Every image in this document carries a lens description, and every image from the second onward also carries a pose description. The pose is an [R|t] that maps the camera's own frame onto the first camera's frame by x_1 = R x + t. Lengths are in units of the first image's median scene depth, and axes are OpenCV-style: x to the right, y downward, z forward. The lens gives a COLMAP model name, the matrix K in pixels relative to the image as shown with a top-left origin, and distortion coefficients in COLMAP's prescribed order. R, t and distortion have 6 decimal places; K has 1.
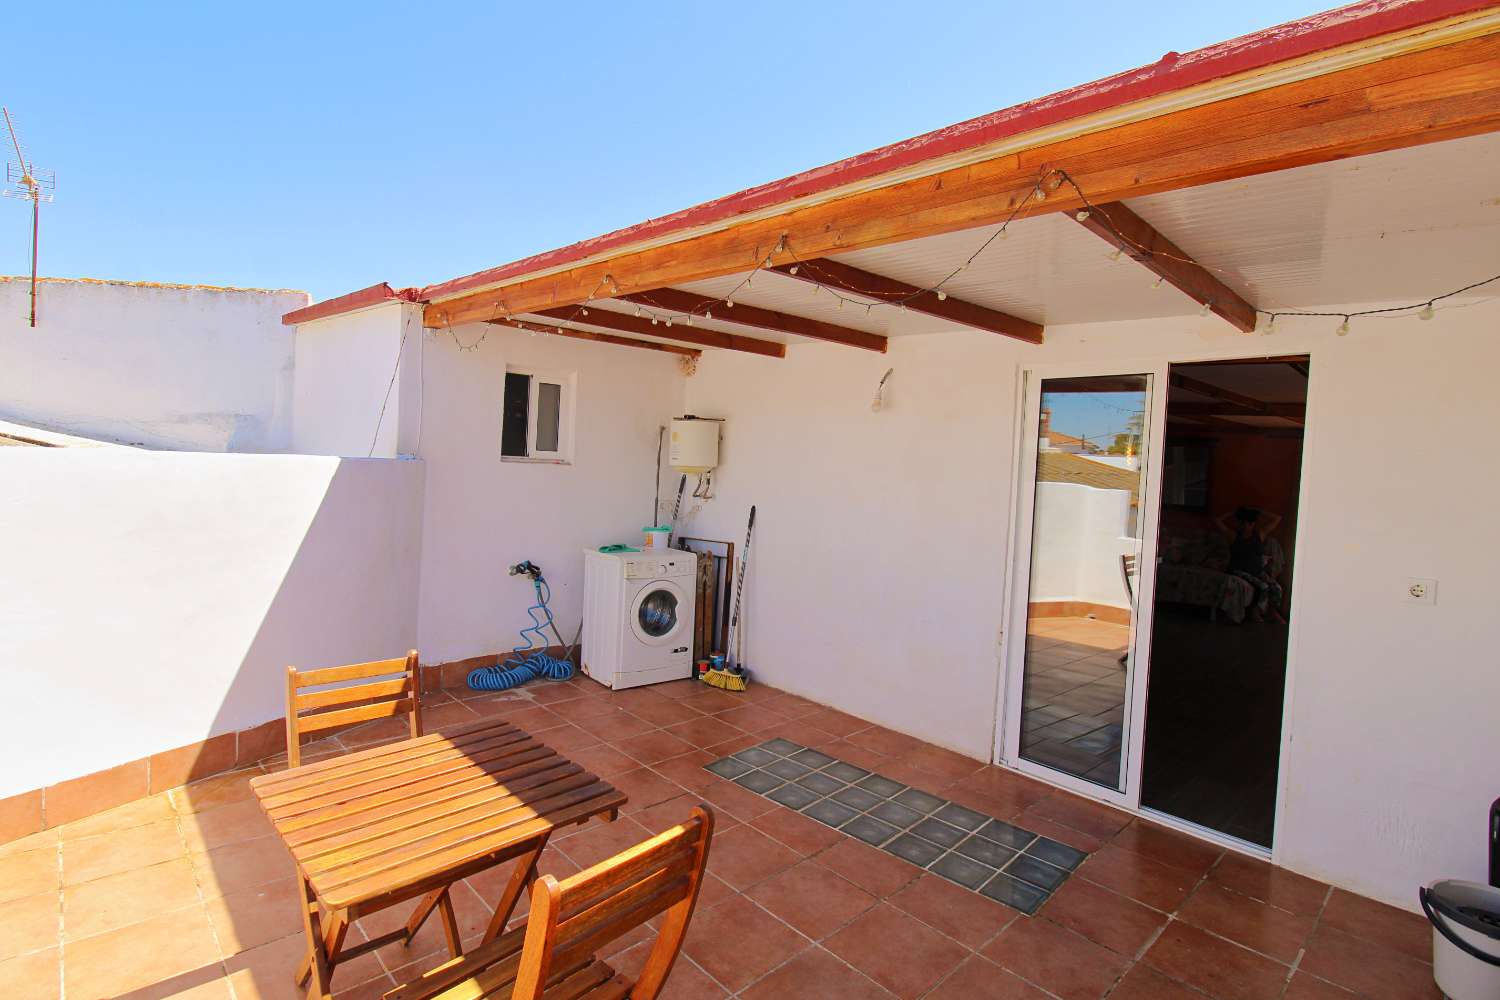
lens RADIAL K [[736.6, 0, 754.1], [0, 736.6, 508.2], [0, 0, 1]] dist [0.000501, 0.000296]
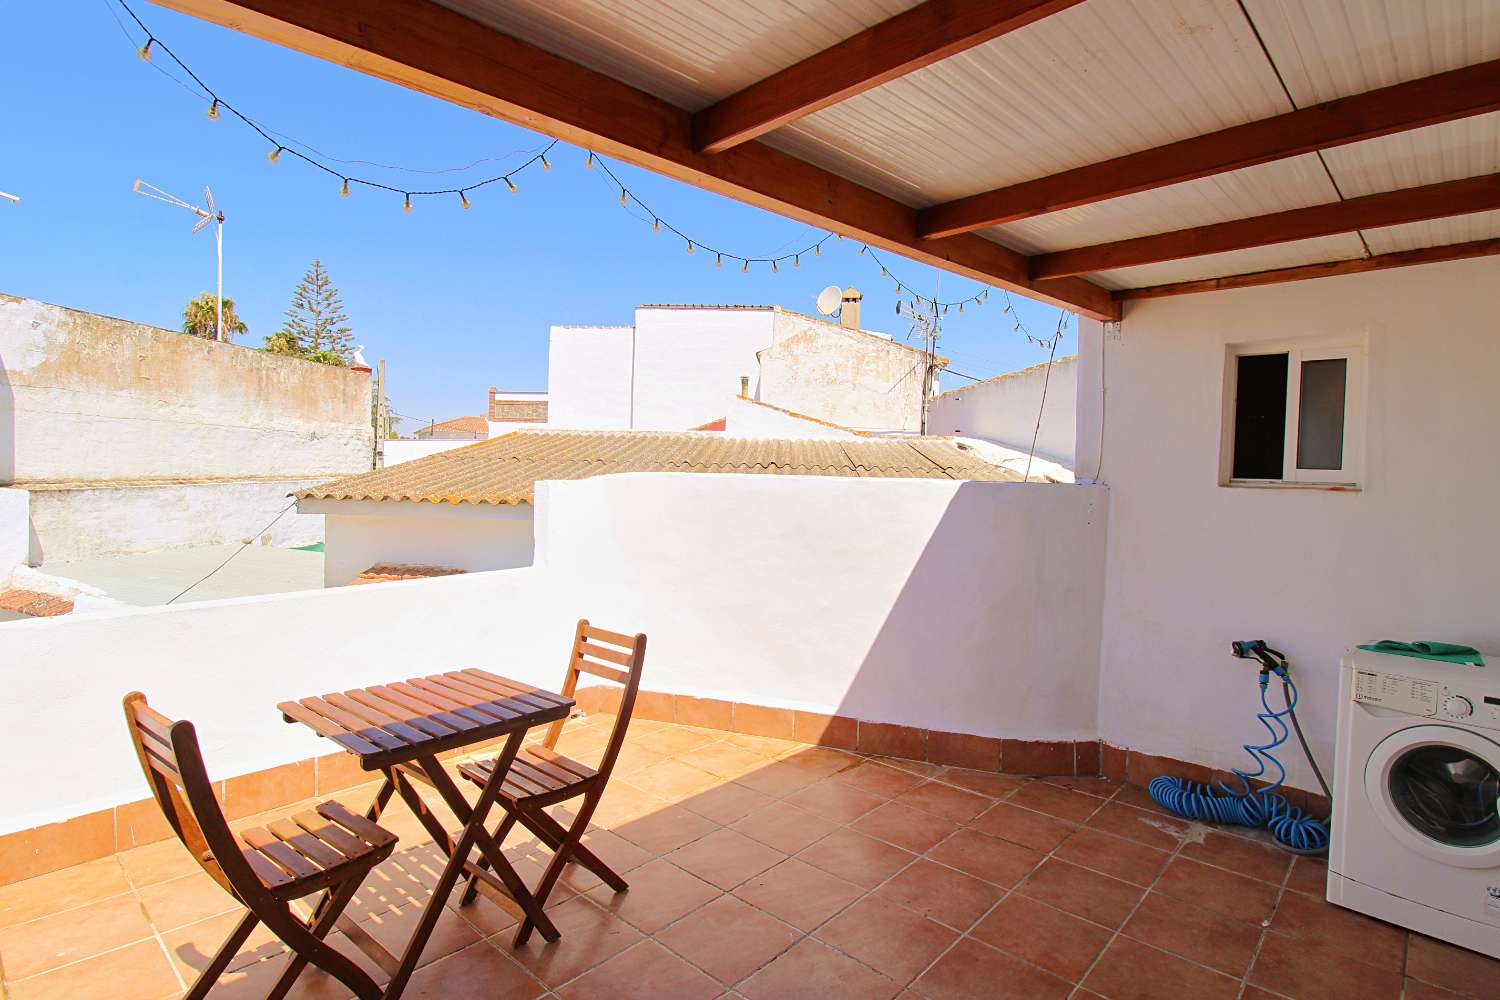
lens RADIAL K [[793.5, 0, 755.3], [0, 793.5, 485.9], [0, 0, 1]] dist [-0.005153, -0.000808]
pose [[0.061519, -0.025041, -0.997792, 0.363700], [-0.082701, 0.996120, -0.030098, -0.005386], [0.994674, 0.084370, 0.059210, 0.512143]]
